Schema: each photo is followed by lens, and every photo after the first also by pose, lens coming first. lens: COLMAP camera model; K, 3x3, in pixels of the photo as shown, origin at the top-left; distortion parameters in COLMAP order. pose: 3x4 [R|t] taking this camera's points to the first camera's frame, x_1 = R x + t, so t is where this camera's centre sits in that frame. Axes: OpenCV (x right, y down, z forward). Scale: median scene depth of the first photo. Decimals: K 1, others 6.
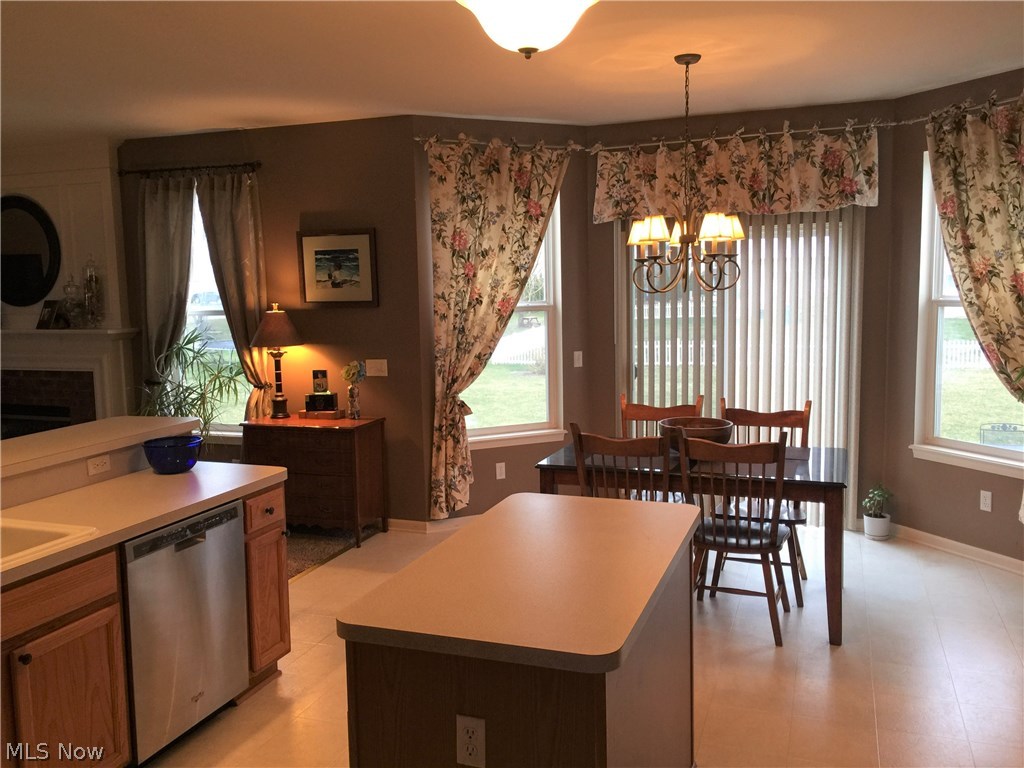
lens RADIAL K [[883.3, 0, 512.5], [0, 883.3, 377.3], [0, 0, 1]] dist [0.080688, -0.097850]
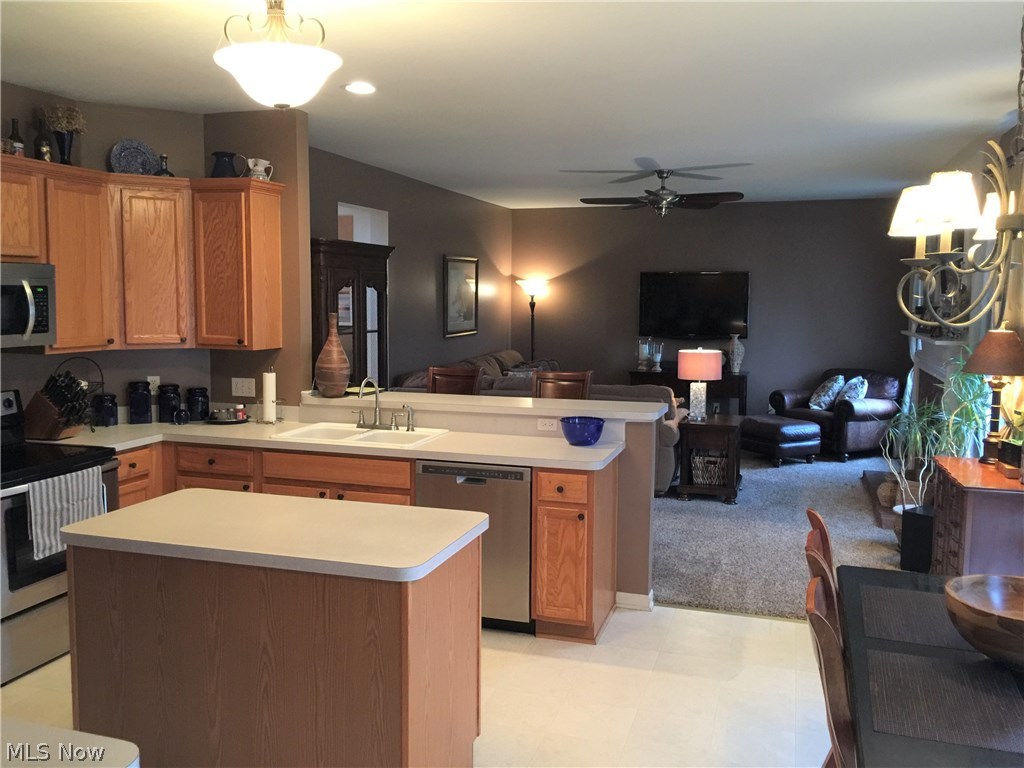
lens RADIAL K [[883.3, 0, 512.5], [0, 883.3, 377.3], [0, 0, 1]] dist [0.080688, -0.097850]
pose [[0.053152, 0.115137, -0.991927, 0.512329], [-0.121721, 0.986671, 0.108005, -0.066305], [0.991140, 0.114997, 0.066458, 0.512829]]
